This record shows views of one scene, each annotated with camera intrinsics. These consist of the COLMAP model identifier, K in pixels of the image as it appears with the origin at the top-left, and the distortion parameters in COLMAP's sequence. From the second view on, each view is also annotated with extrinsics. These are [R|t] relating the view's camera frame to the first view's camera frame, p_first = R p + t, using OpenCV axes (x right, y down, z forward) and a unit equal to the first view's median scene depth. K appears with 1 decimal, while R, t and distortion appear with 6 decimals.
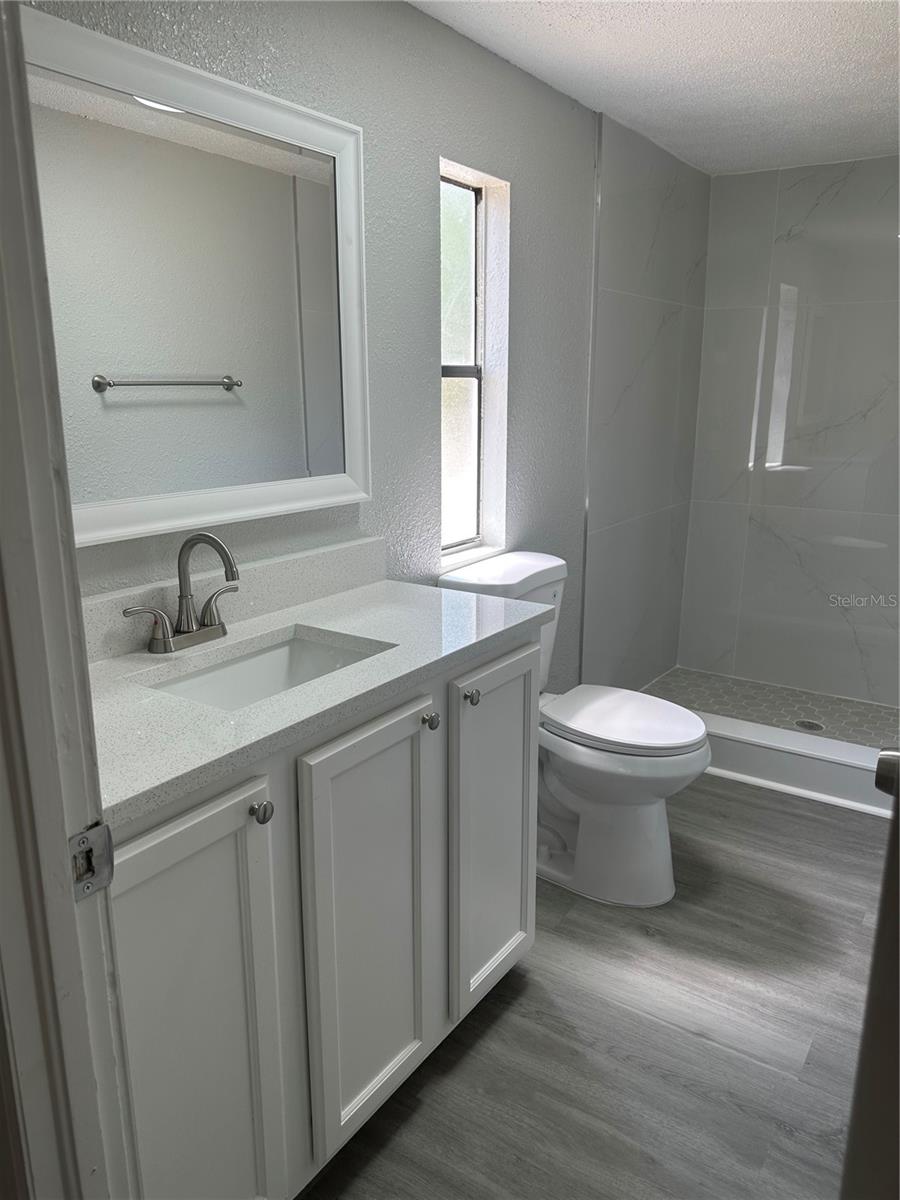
lens RADIAL K [[852.4, 0, 445.6], [0, 852.4, 594.7], [0, 0, 1]] dist [-0.004185, 0.001859]
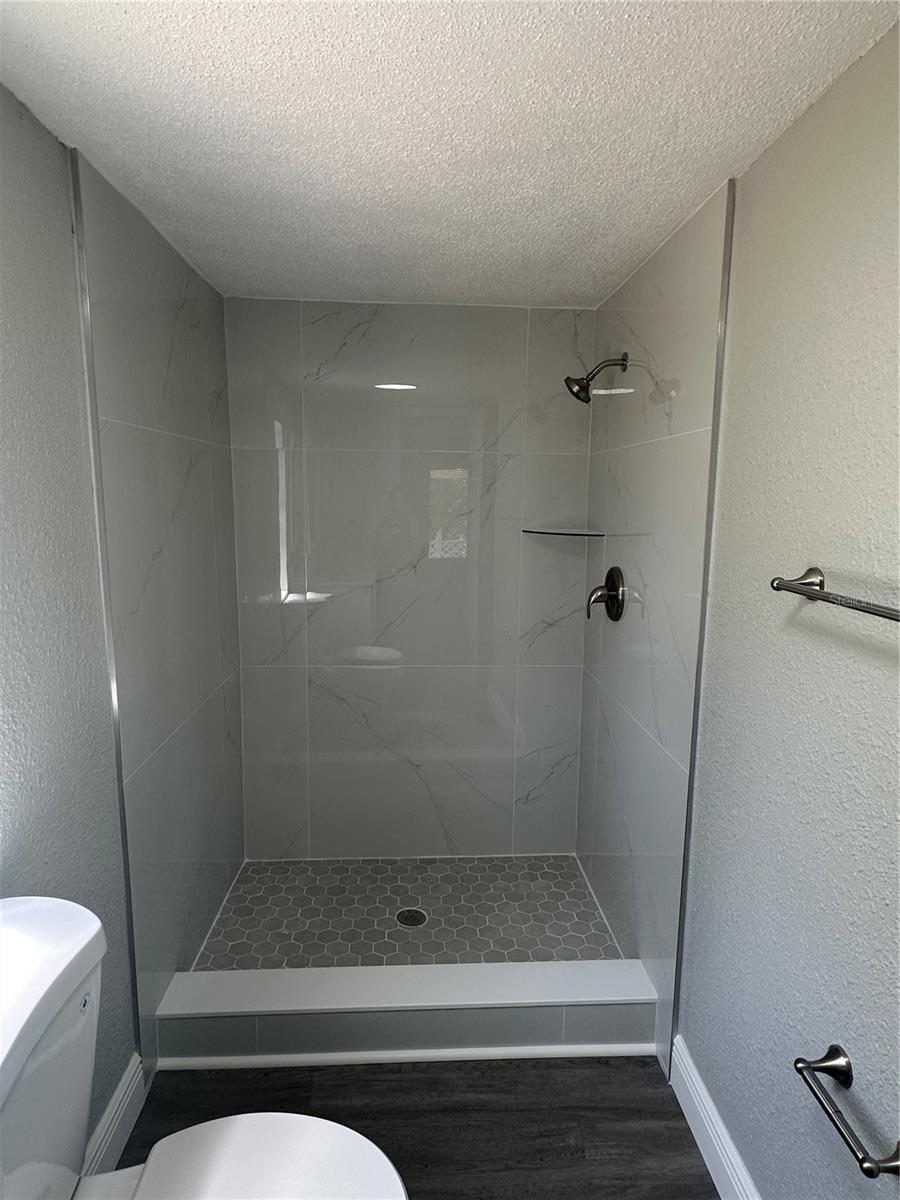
lens RADIAL K [[700.7, 0, 443.2], [0, 700.7, 607.7], [0, 0, 1]] dist [-0.005381, -0.000886]
pose [[0.804882, -0.086657, 0.587074, 0.053202], [0.131822, 0.990673, -0.034497, -0.135068], [-0.578609, 0.105155, 0.808798, 0.354452]]
